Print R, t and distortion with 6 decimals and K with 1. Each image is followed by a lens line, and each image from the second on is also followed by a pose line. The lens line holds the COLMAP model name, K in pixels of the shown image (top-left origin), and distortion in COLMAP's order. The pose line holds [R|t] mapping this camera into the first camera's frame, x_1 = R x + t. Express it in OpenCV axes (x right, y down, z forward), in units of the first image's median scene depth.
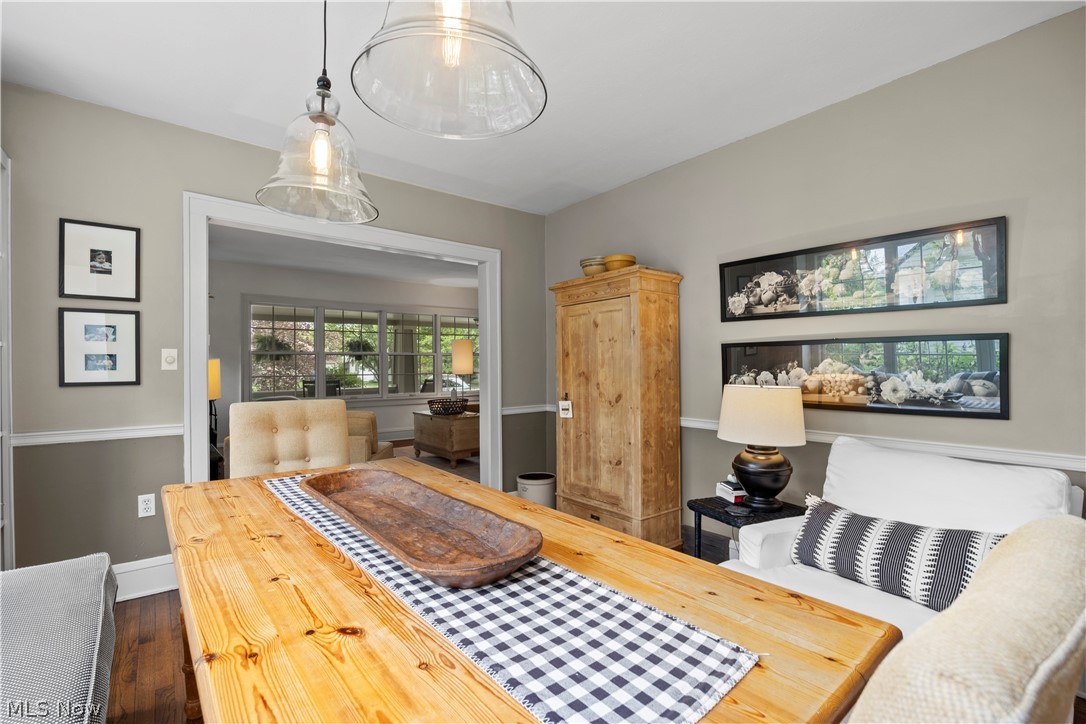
lens RADIAL K [[488.4, 0, 543.0], [0, 488.4, 362.0], [0, 0, 1]] dist [-0.028128, -0.000176]
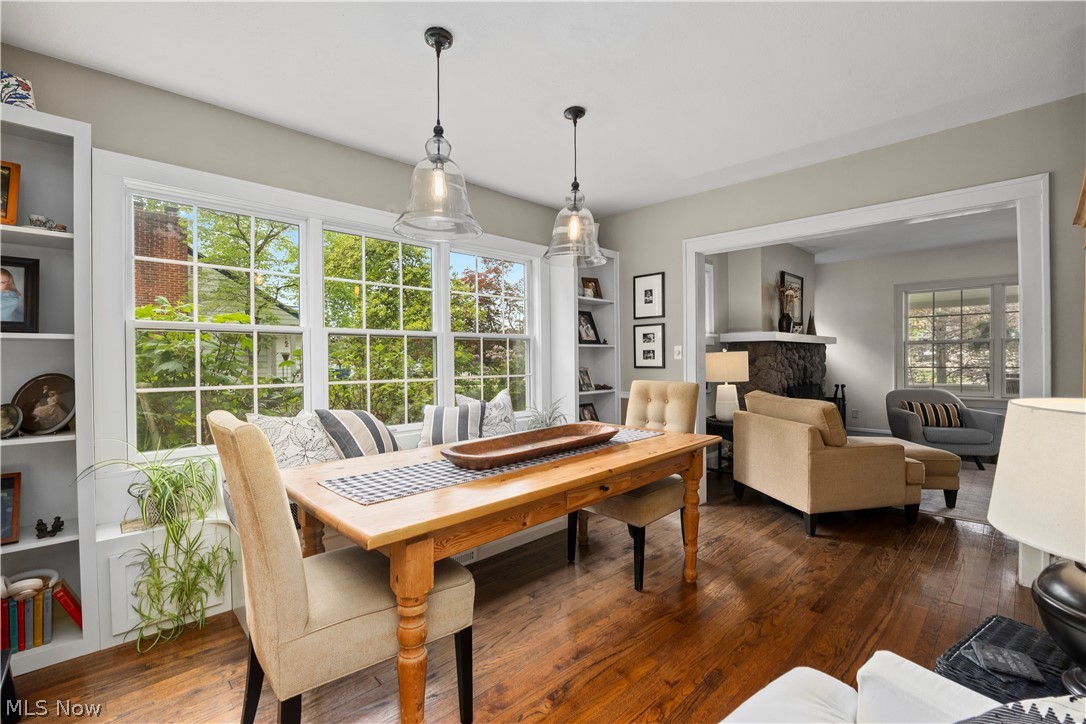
lens RADIAL K [[488.4, 0, 543.0], [0, 488.4, 362.0], [0, 0, 1]] dist [-0.028128, -0.000176]
pose [[0.062282, 0.011305, -0.997995, 0.802210], [0.008686, 0.999892, 0.011868, 0.002376], [0.998021, -0.009408, 0.062177, 0.501461]]
